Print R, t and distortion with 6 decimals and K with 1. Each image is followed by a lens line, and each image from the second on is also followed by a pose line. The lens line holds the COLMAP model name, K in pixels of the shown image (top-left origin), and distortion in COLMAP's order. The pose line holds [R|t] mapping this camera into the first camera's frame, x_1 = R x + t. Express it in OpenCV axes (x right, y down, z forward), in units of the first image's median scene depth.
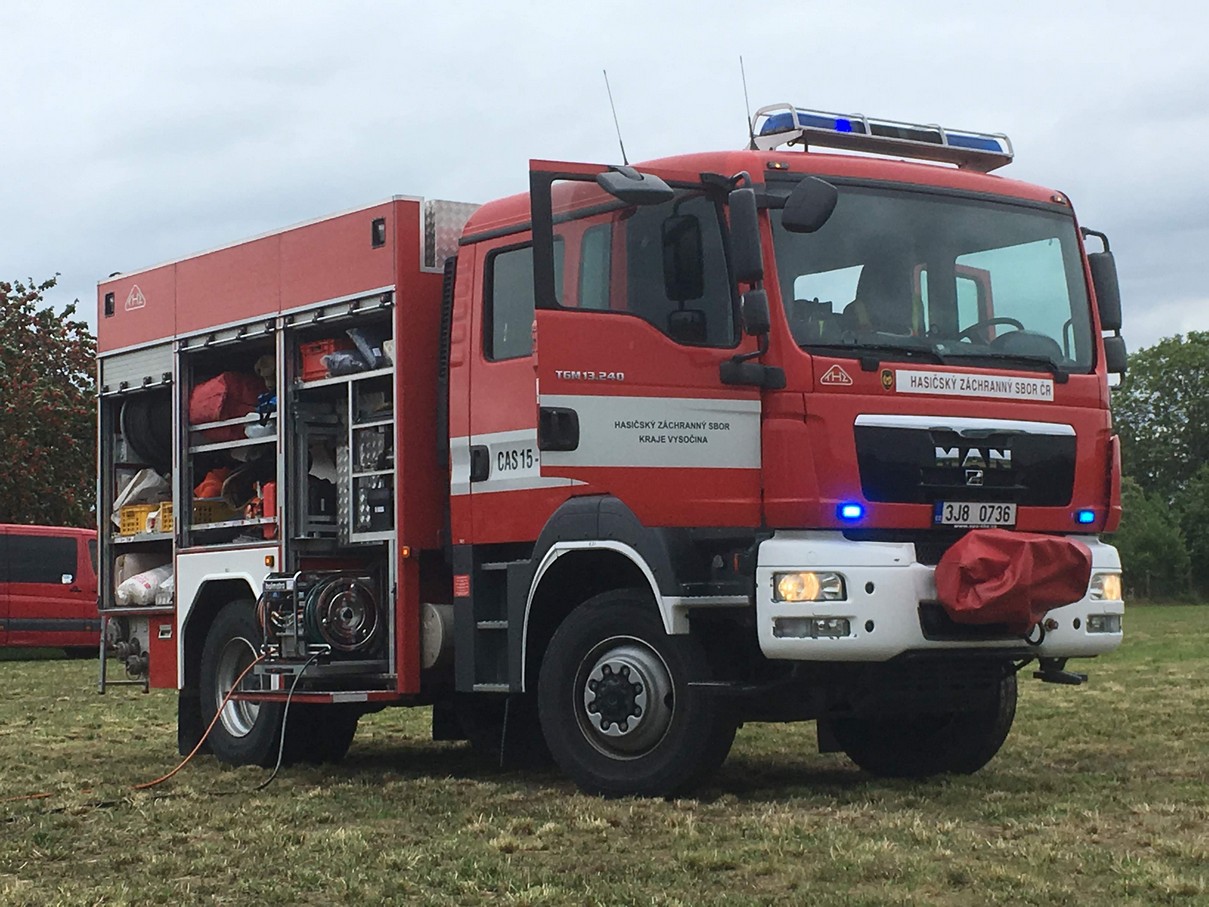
lens RADIAL K [[2565.0, 0, 611.5], [0, 2565.0, 454.0], [0, 0, 1]] dist [-0.035026, 0.000000]
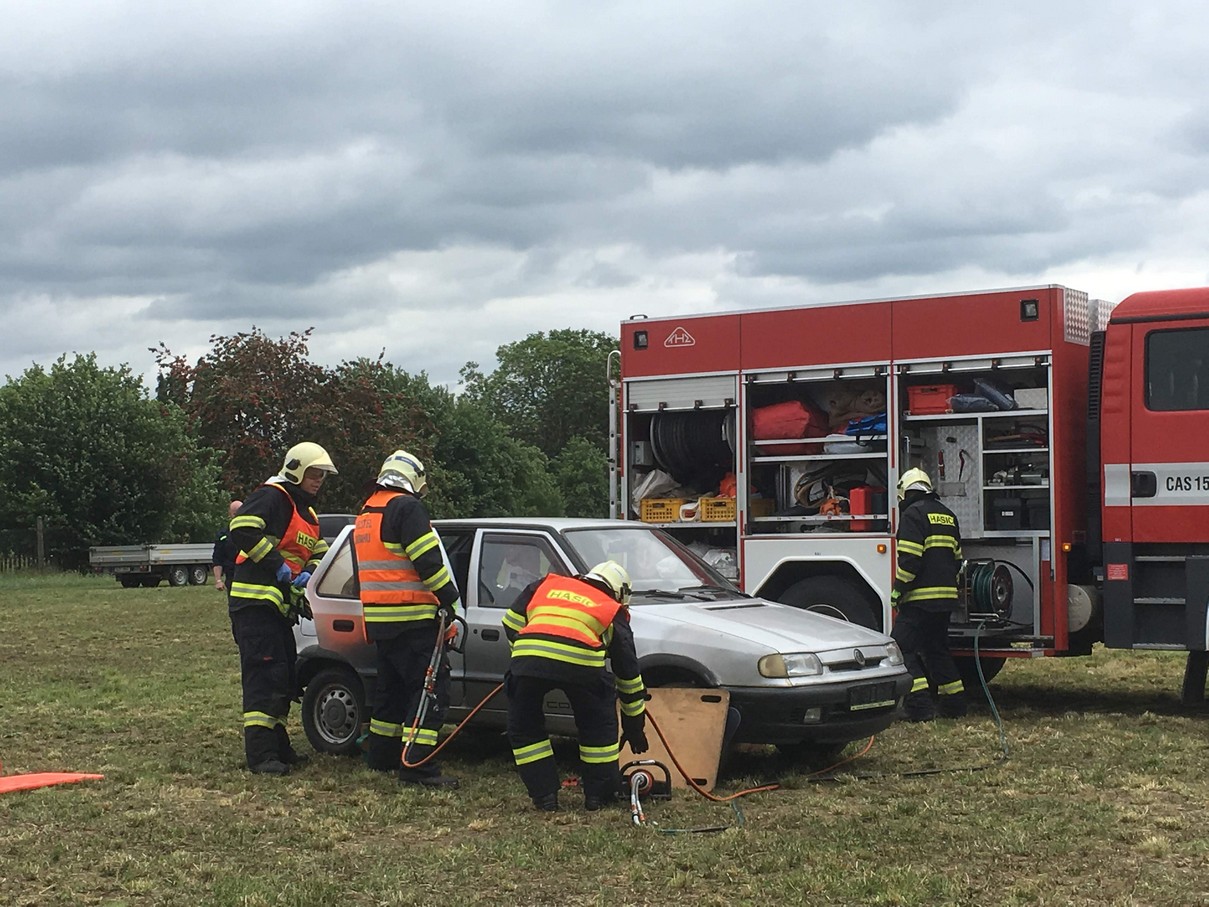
lens RADIAL K [[2114.3, 0, 613.9], [0, 2114.3, 432.7], [0, 0, 1]] dist [0.059422, 0.000000]
pose [[0.947353, 0.024903, 0.319221, -0.733167], [-0.027728, 0.999606, 0.004310, -0.022673], [-0.318988, -0.012934, 0.947671, 0.005726]]
